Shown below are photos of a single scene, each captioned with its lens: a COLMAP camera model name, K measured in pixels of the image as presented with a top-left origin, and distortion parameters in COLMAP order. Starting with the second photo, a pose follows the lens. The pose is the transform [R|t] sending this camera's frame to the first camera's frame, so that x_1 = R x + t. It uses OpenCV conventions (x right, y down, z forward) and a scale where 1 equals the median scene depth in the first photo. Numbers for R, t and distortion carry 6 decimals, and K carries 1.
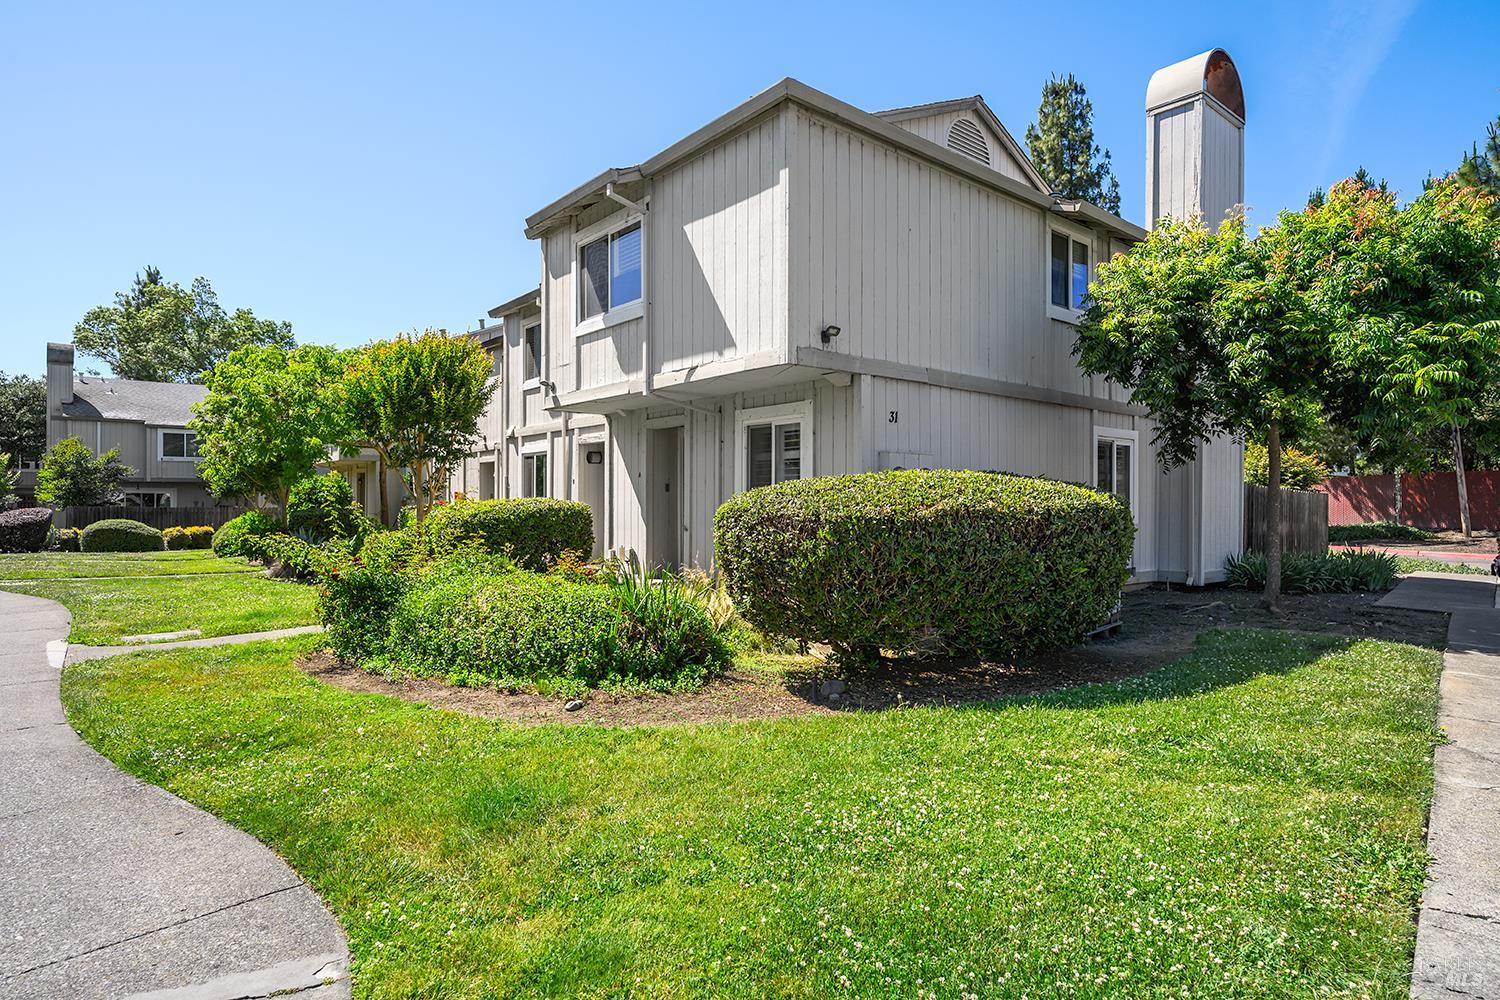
lens RADIAL K [[807.0, 0, 754.0], [0, 807.0, 507.7], [0, 0, 1]] dist [0.000557, -0.000825]
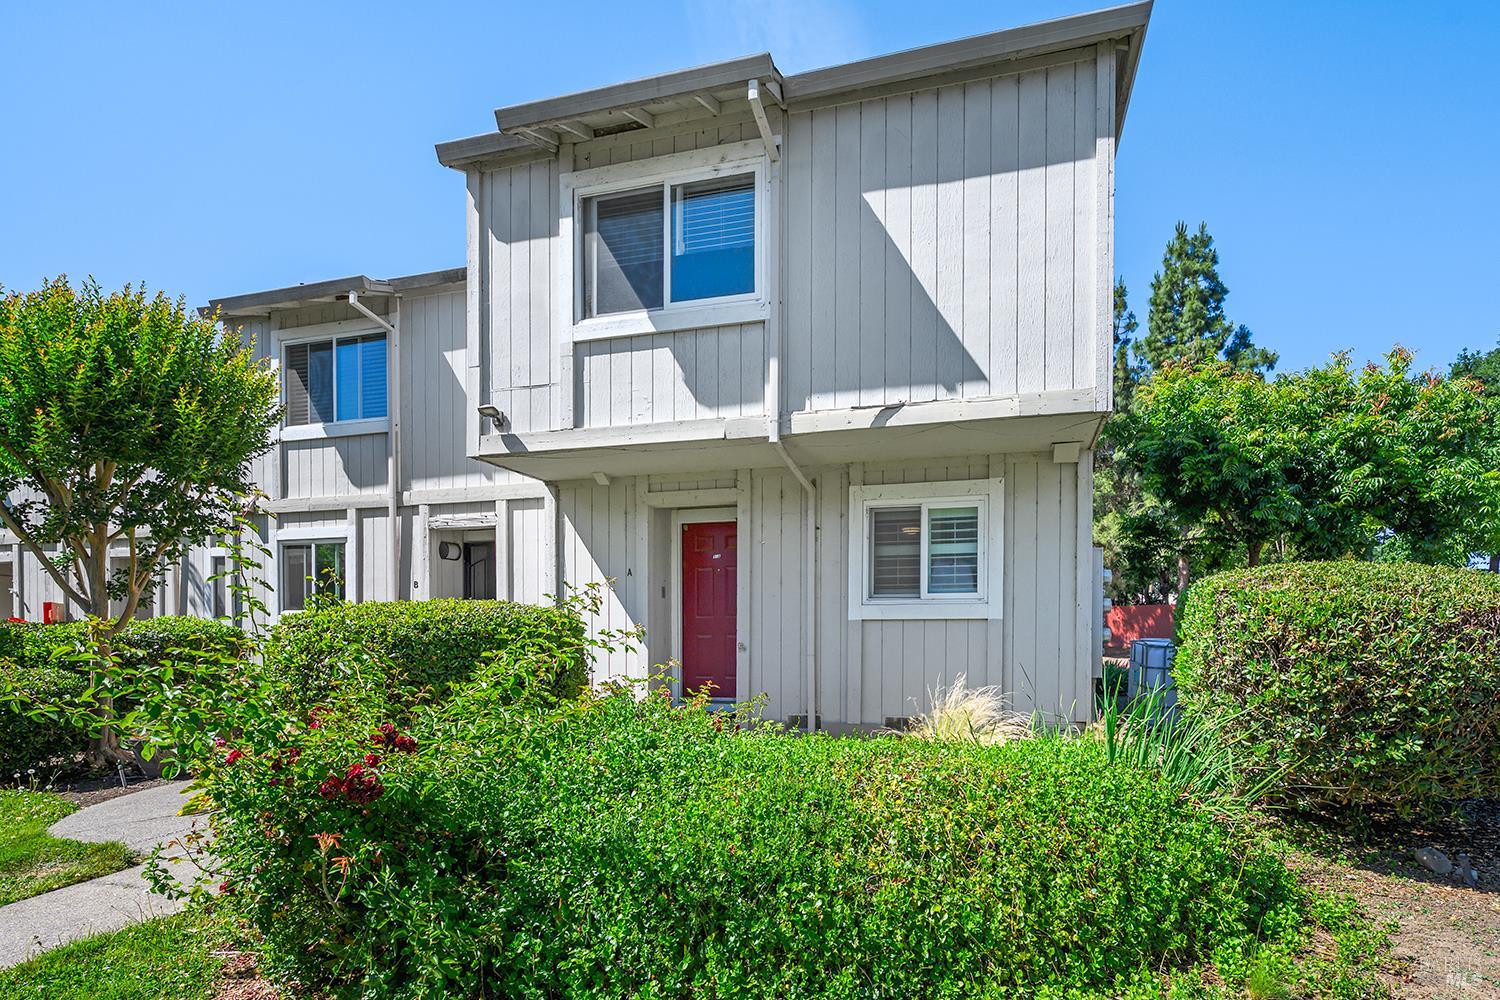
lens RADIAL K [[606.7, 0, 698.3], [0, 606.7, 625.2], [0, 0, 1]] dist [-0.006188, 0.000409]
pose [[0.811556, 0.000443, 0.584275, -0.434146], [0.005121, 0.999956, -0.007870, 0.009404], [-0.584253, 0.009379, 0.811517, 0.601642]]
